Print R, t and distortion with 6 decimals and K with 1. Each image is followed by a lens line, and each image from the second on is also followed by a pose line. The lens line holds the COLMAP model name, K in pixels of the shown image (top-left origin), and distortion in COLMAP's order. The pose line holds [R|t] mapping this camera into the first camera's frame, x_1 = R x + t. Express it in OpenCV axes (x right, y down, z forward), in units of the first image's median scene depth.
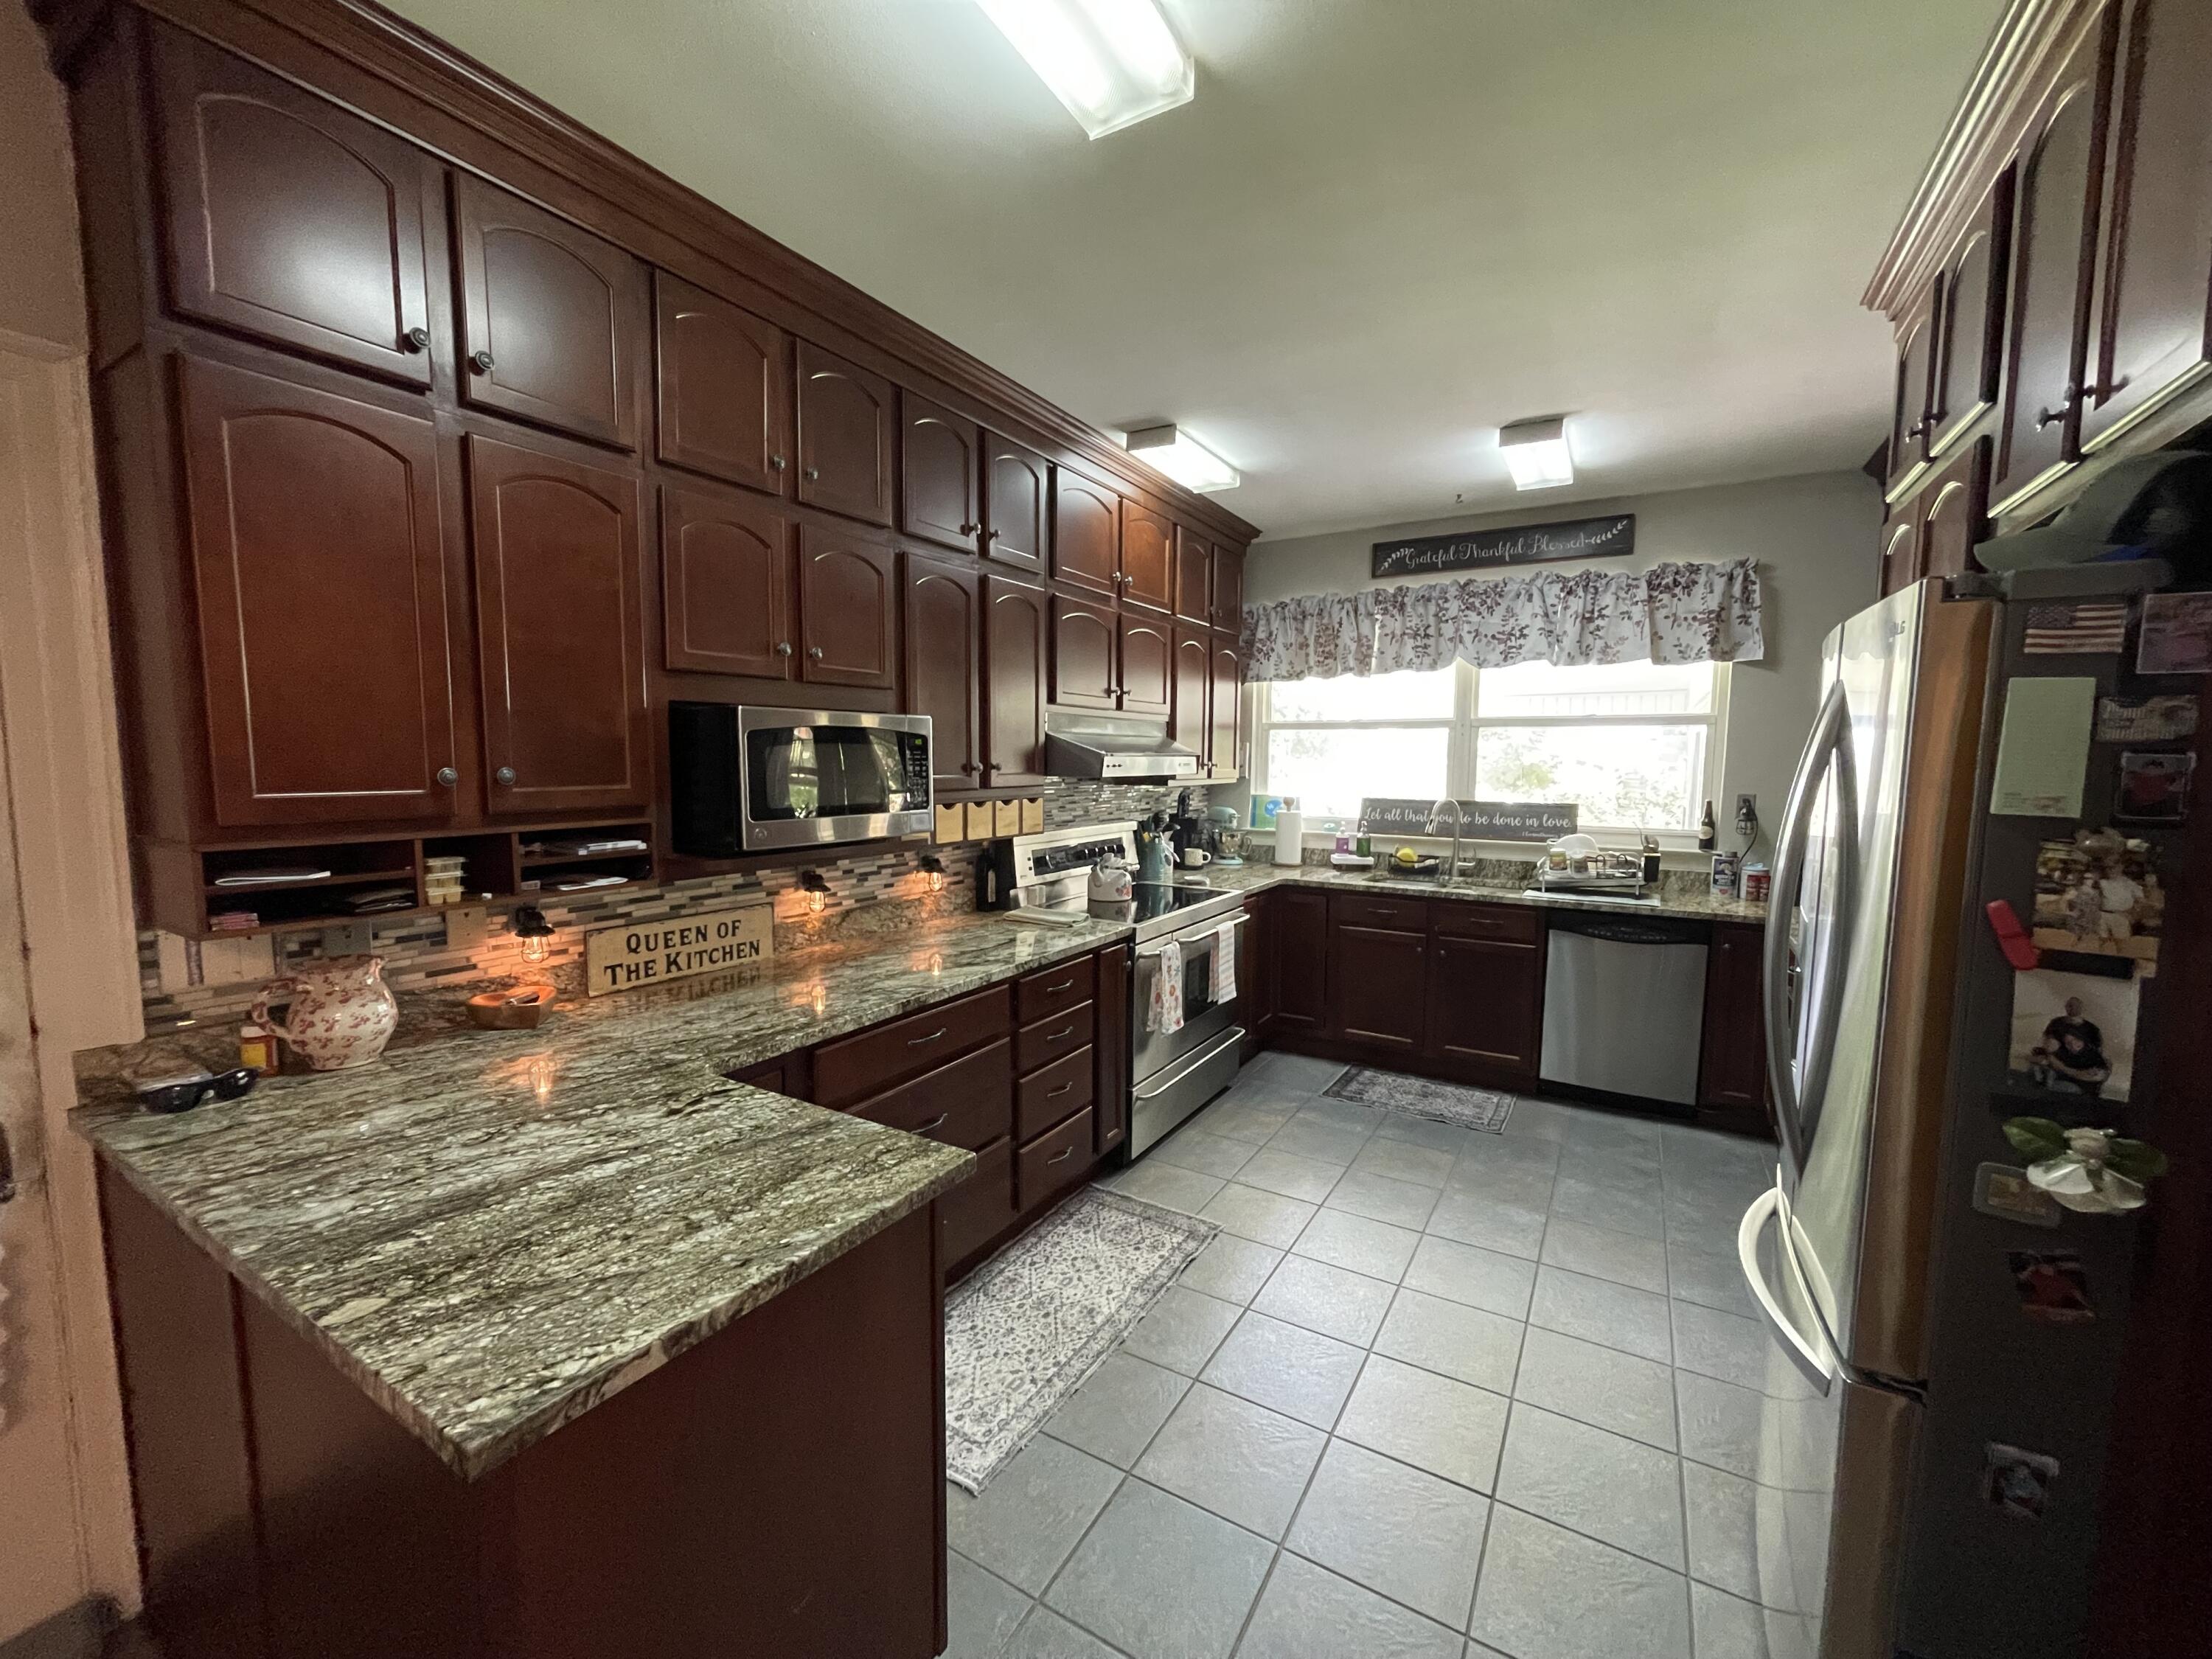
lens RADIAL K [[887.1, 0, 1109.1], [0, 887.1, 843.0], [0, 0, 1]] dist [-0.002962, -0.000328]
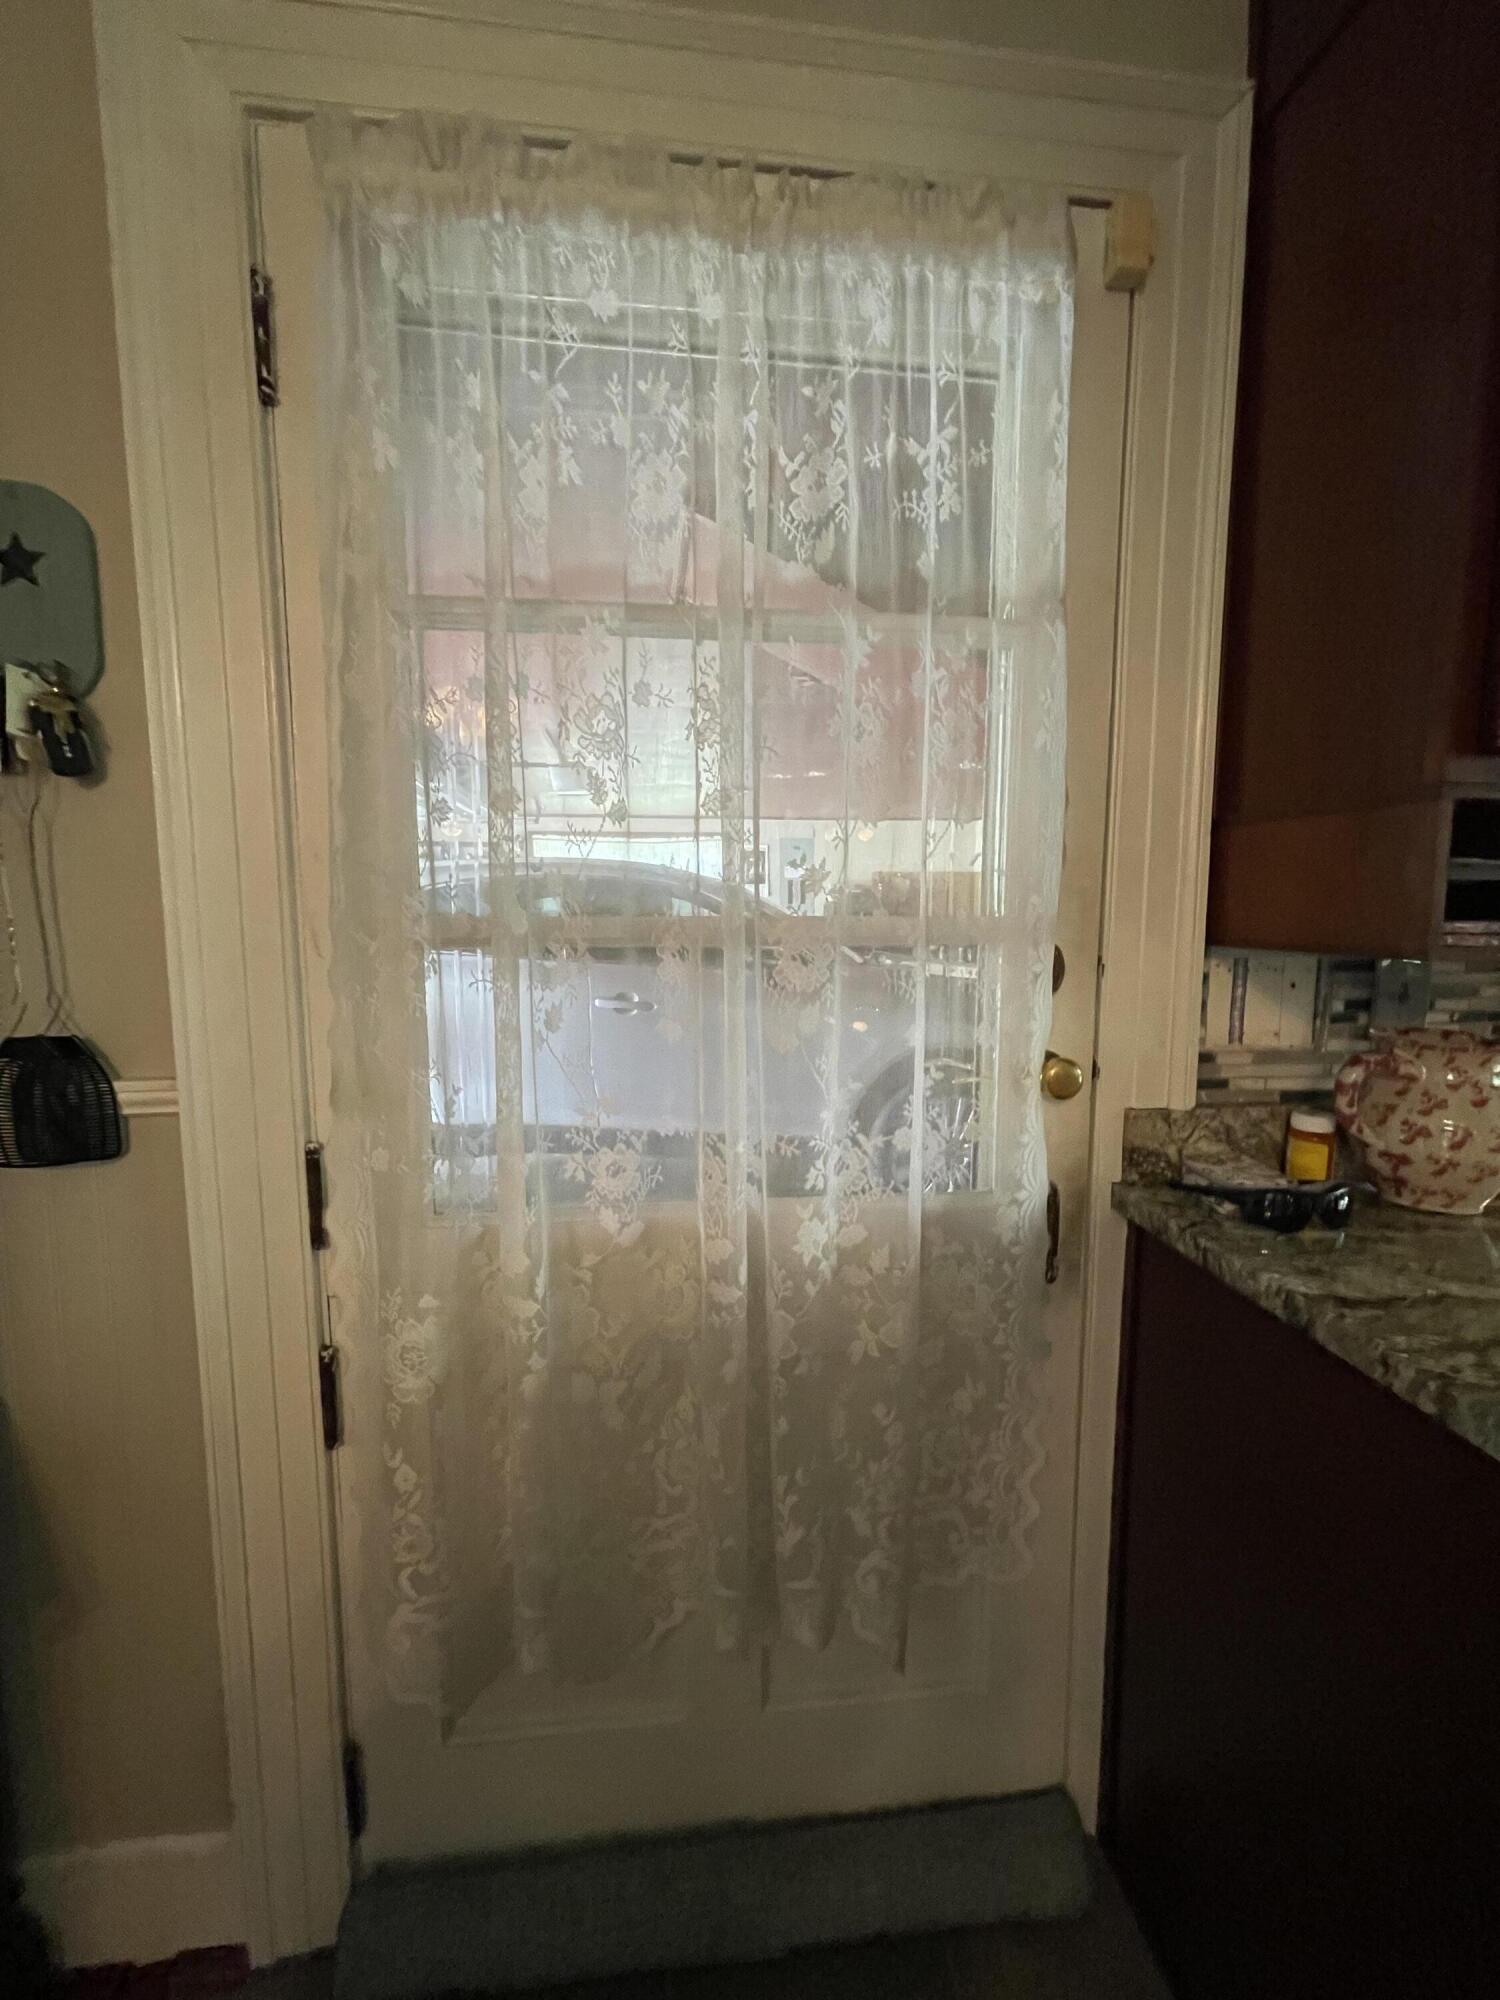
lens RADIAL K [[802.1, 0, 743.4], [0, 802.1, 991.6], [0, 0, 1]] dist [-0.002962, -0.000328]
pose [[0.624737, 0.078072, -0.776922, -0.785885], [-0.076202, 0.996335, 0.038845, 0.125001], [0.777108, 0.034935, 0.628397, 0.292482]]
